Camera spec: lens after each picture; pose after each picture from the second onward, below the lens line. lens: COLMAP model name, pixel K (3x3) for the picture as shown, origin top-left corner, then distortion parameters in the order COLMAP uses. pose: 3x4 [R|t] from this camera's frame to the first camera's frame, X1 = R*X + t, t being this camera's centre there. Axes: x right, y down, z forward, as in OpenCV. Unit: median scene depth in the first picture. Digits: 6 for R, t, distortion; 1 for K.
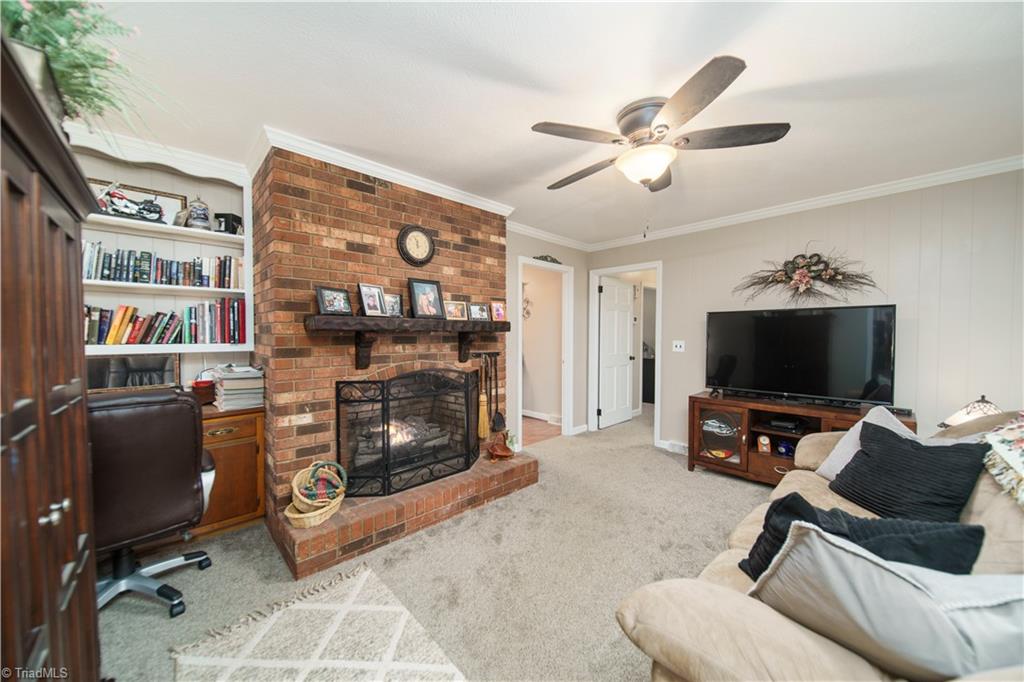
lens RADIAL K [[362.9, 0, 512.3], [0, 362.9, 343.5], [0, 0, 1]] dist [-0.000725, 0.000007]
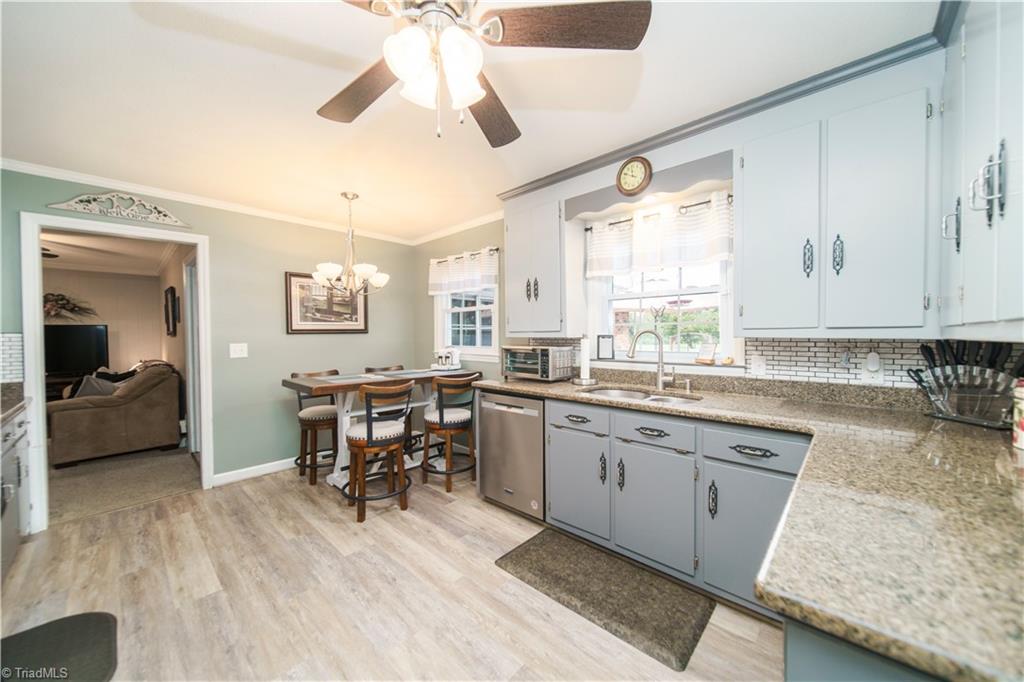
lens RADIAL K [[362.9, 0, 511.9], [0, 362.9, 340.5], [0, 0, 1]] dist [-0.000725, 0.000007]
pose [[-0.065259, -0.013229, 0.997781, -1.140321], [0.031830, 0.999376, 0.015332, 0.027301], [-0.997361, 0.032760, -0.064797, -1.142185]]
